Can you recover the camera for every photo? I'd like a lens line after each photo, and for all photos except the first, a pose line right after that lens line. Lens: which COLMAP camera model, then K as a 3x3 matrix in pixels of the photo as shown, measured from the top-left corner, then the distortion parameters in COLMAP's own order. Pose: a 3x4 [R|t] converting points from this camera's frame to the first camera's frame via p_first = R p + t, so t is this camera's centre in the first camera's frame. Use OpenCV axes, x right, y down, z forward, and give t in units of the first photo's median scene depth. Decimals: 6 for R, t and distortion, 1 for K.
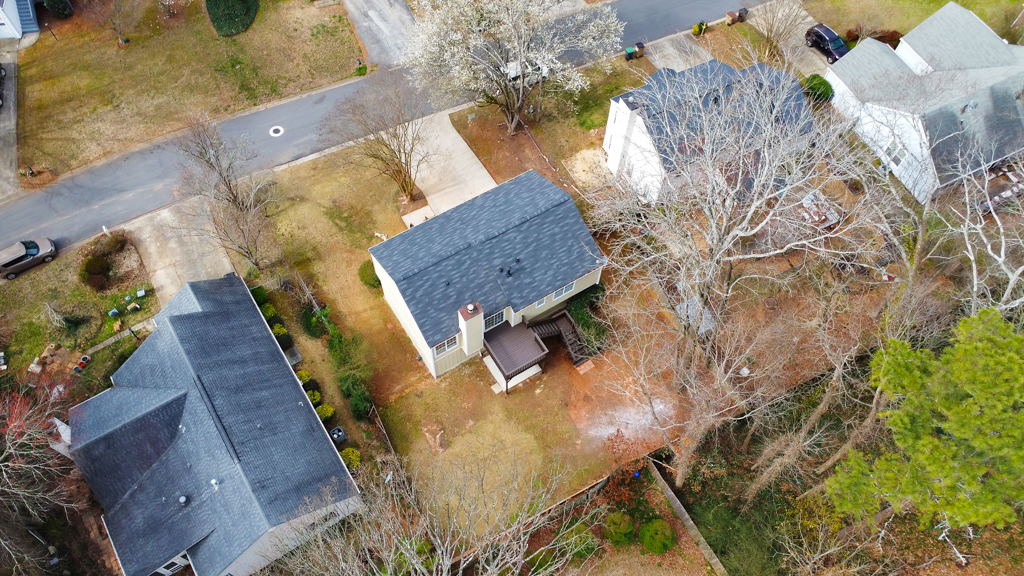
lens RADIAL K [[762.2, 0, 512.0], [0, 762.2, 288.0], [0, 0, 1]] dist [0.003866, 0.001445]
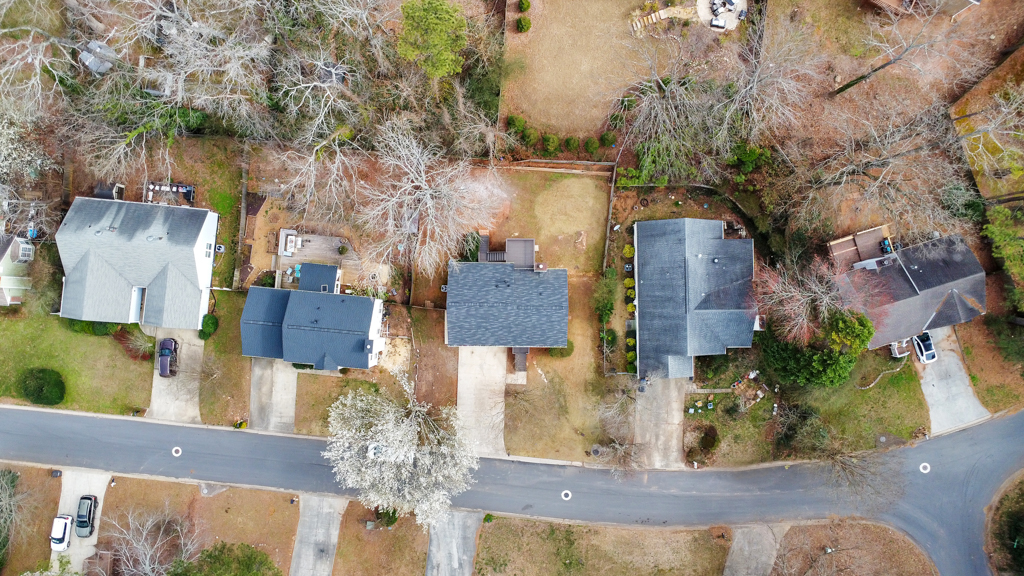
lens RADIAL K [[762.2, 0, 512.0], [0, 762.2, 288.0], [0, 0, 1]] dist [0.003866, 0.001445]
pose [[-0.846041, -0.533084, -0.006022, -0.010452], [0.464477, -0.742607, 0.482489, -0.750910], [-0.261679, 0.405409, 0.875881, -0.428427]]
